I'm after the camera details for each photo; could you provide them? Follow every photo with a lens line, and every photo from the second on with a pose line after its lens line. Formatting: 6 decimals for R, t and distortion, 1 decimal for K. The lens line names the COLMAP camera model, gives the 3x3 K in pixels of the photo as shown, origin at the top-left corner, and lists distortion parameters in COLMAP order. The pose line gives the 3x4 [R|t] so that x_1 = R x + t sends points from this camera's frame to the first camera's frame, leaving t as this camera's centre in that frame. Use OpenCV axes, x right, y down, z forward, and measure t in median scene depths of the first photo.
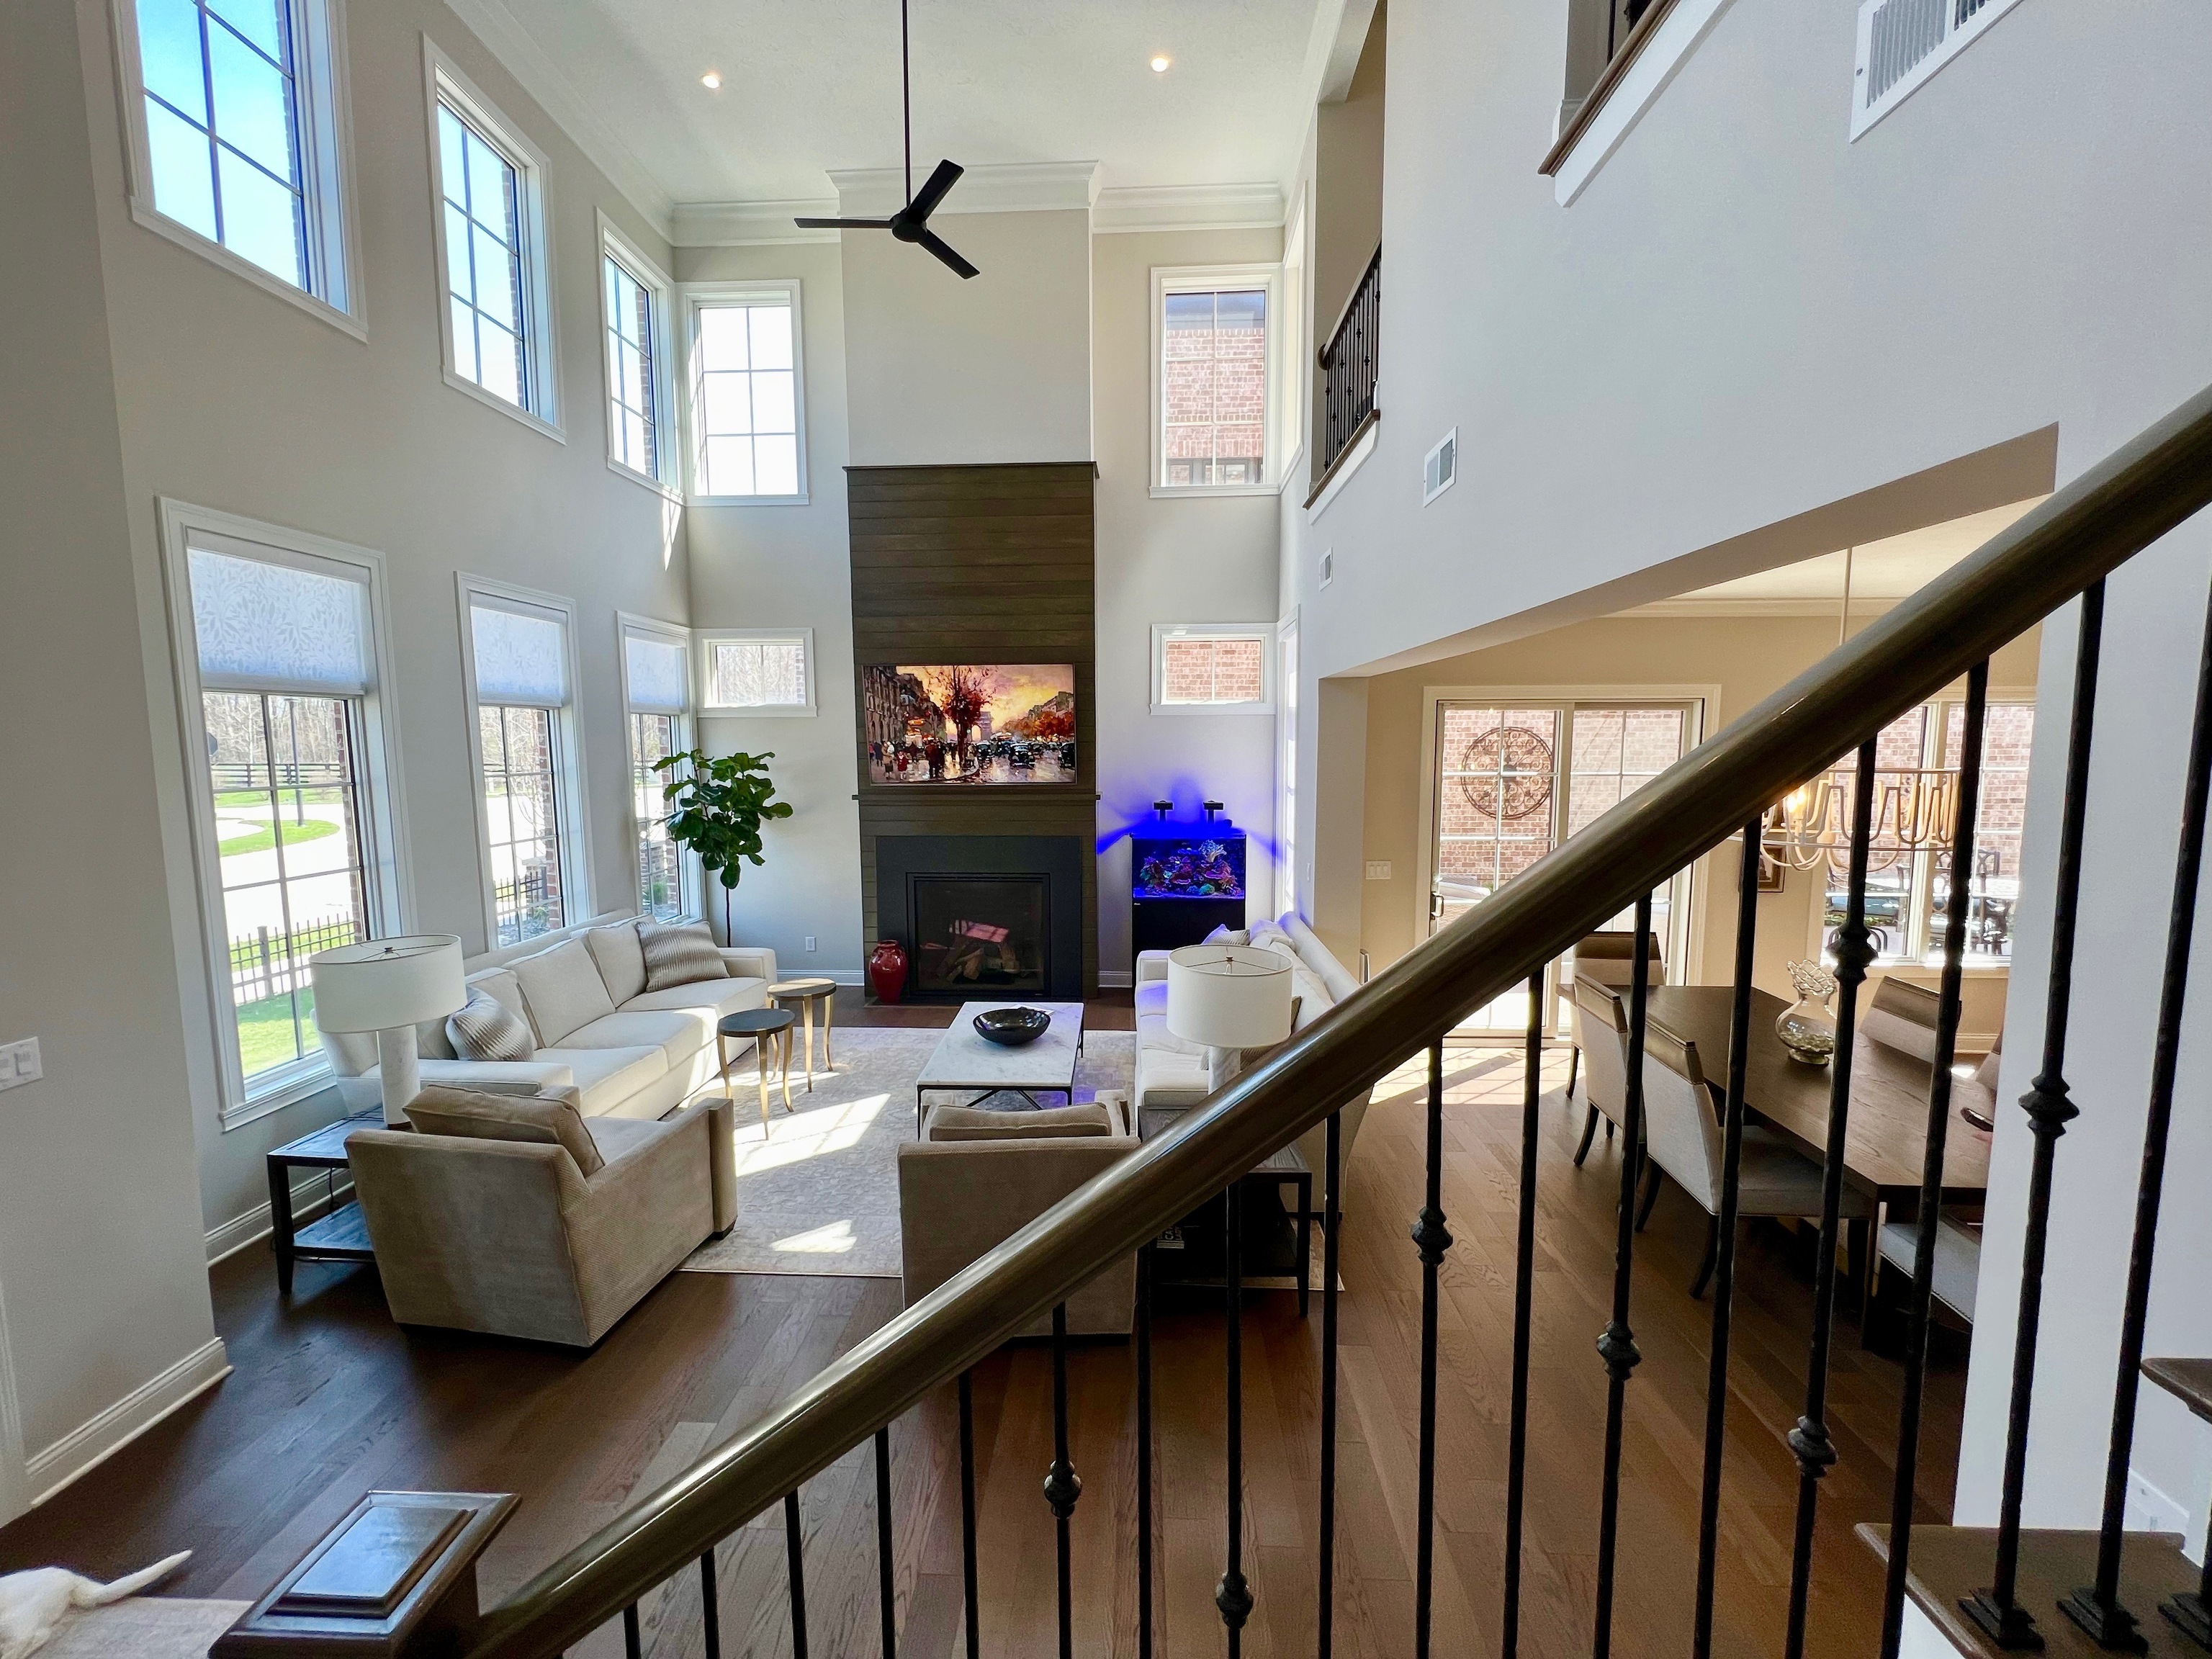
lens RADIAL K [[885.6, 0, 1102.7], [0, 885.6, 830.2], [0, 0, 1]] dist [-0.000100, 0.000454]
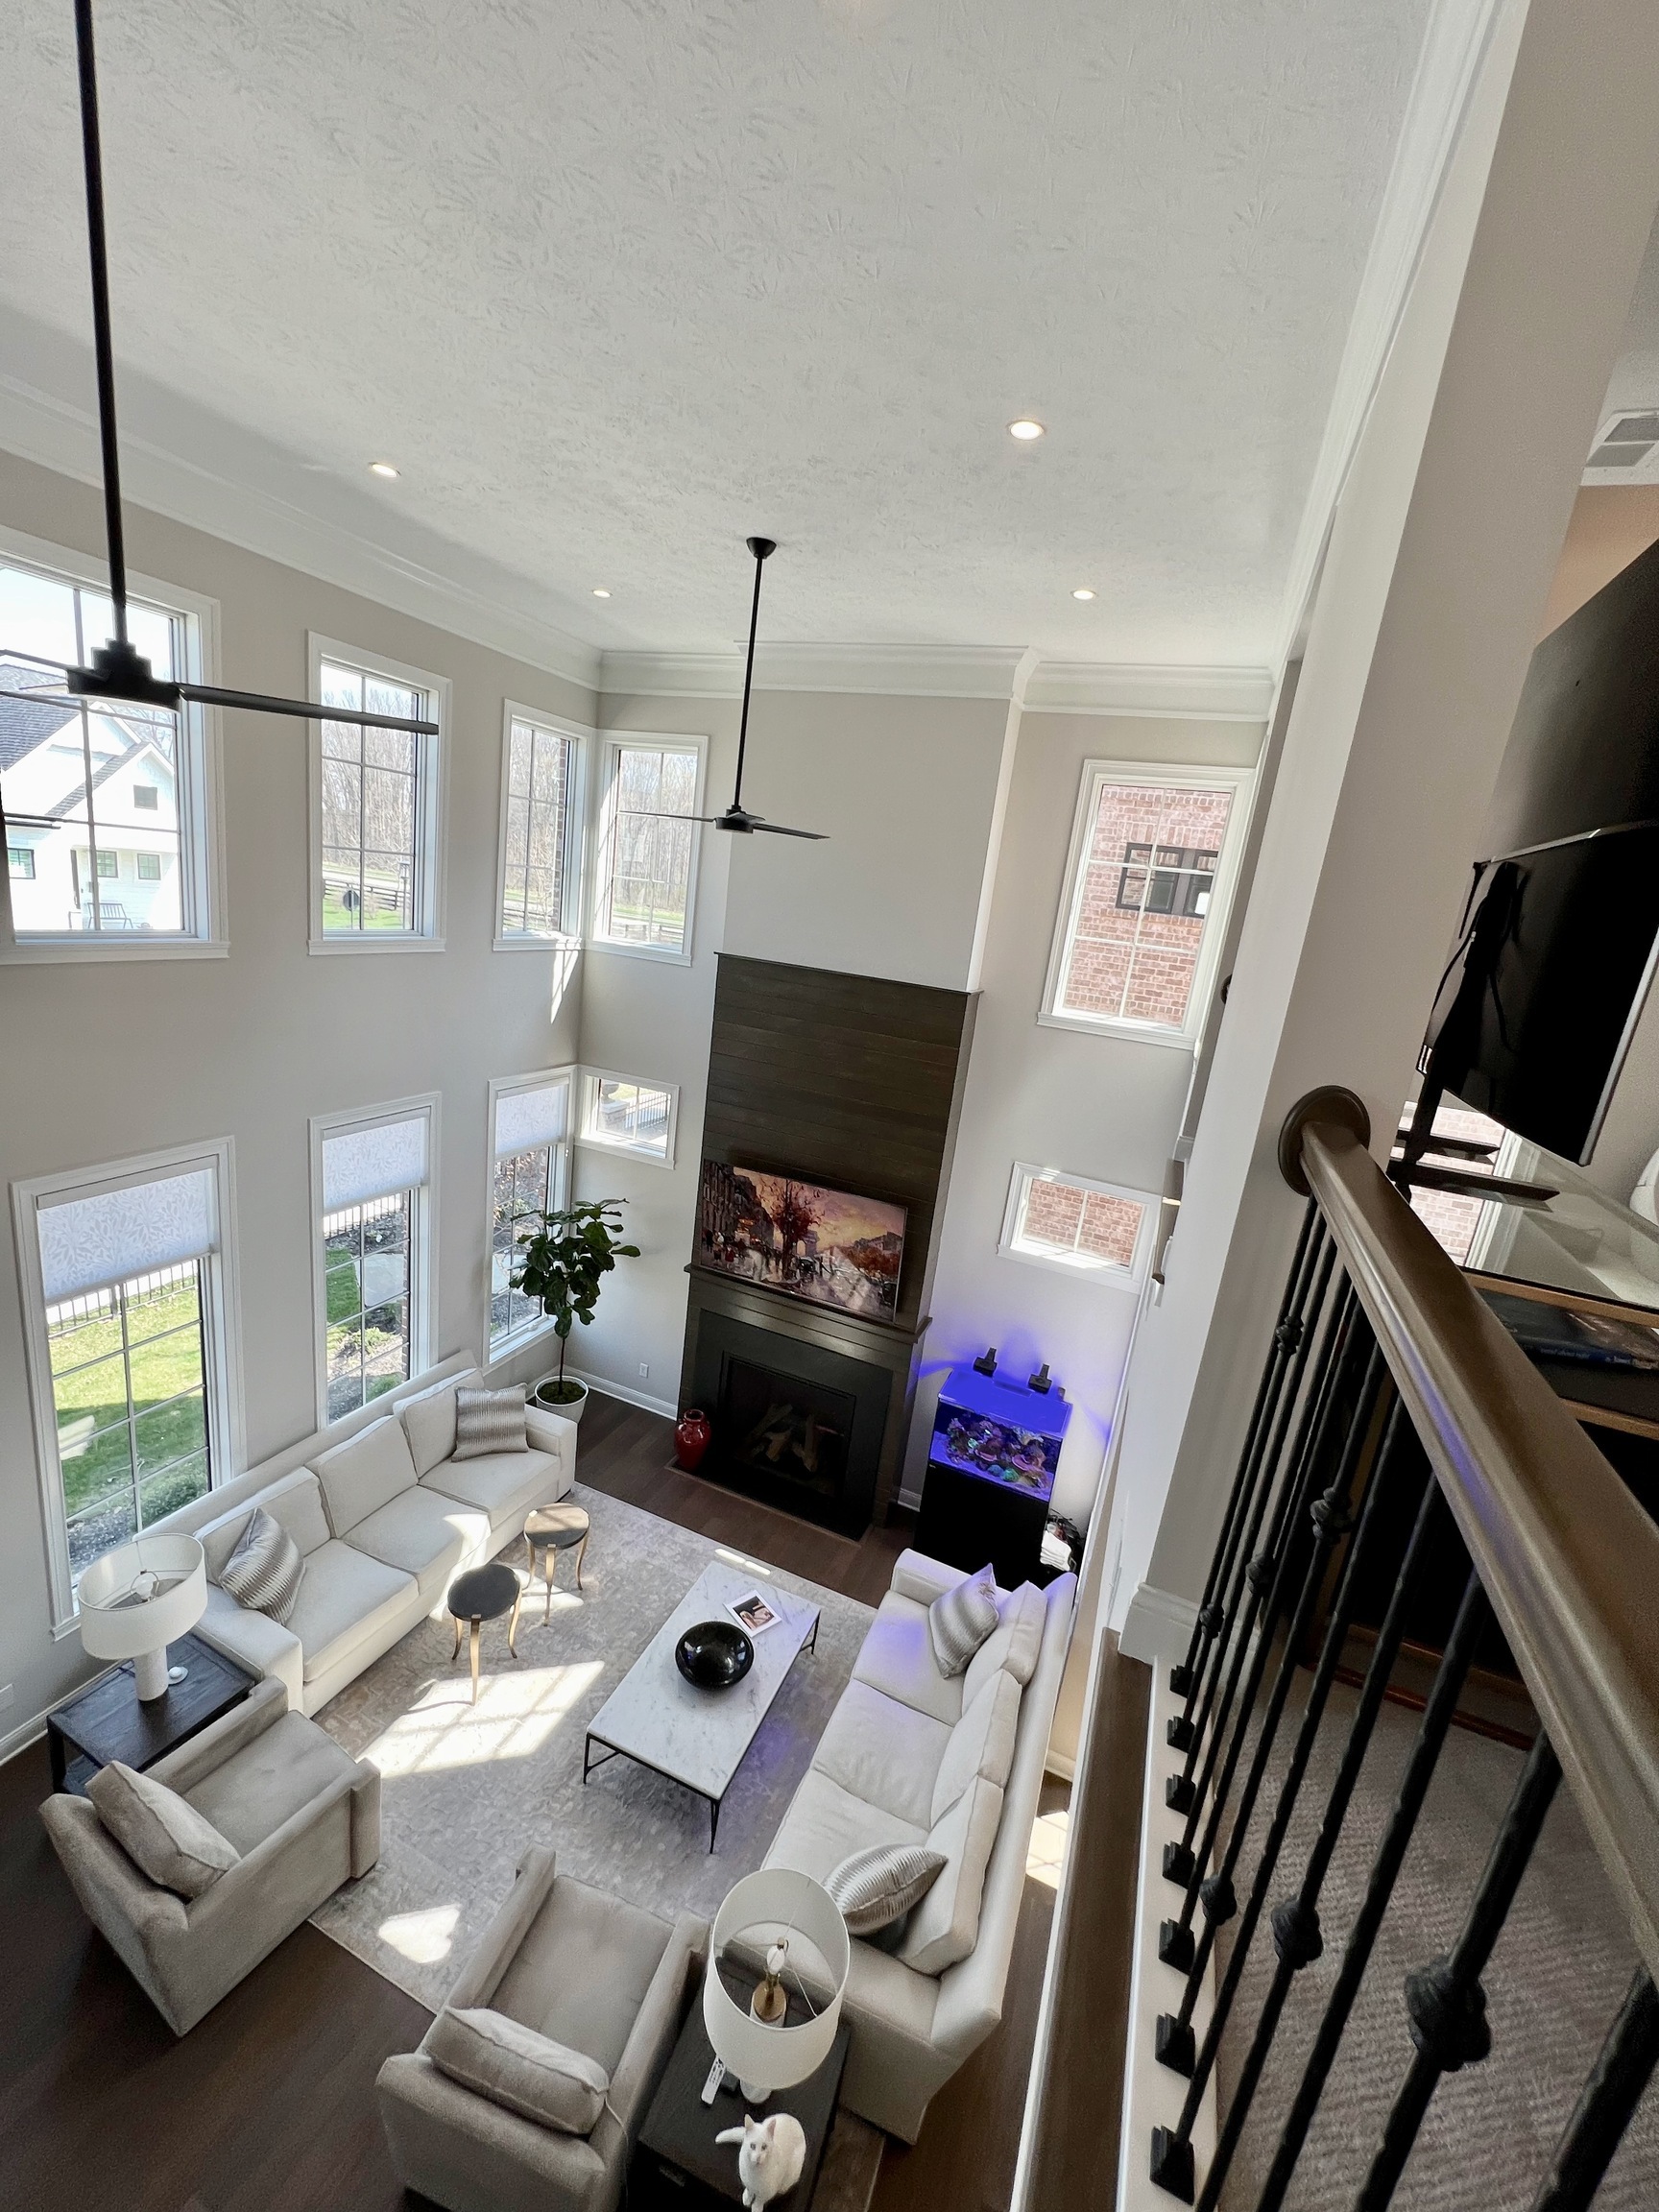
lens RADIAL K [[885.6, 0, 827.2], [0, 885.6, 1101.9], [0, 0, 1]] dist [-0.000100, 0.000454]
pose [[0.932033, 0.194601, -0.305688, 0.145794], [-0.158143, 0.977432, 0.140061, -0.404627], [0.326045, -0.082199, 0.941774, 0.121399]]
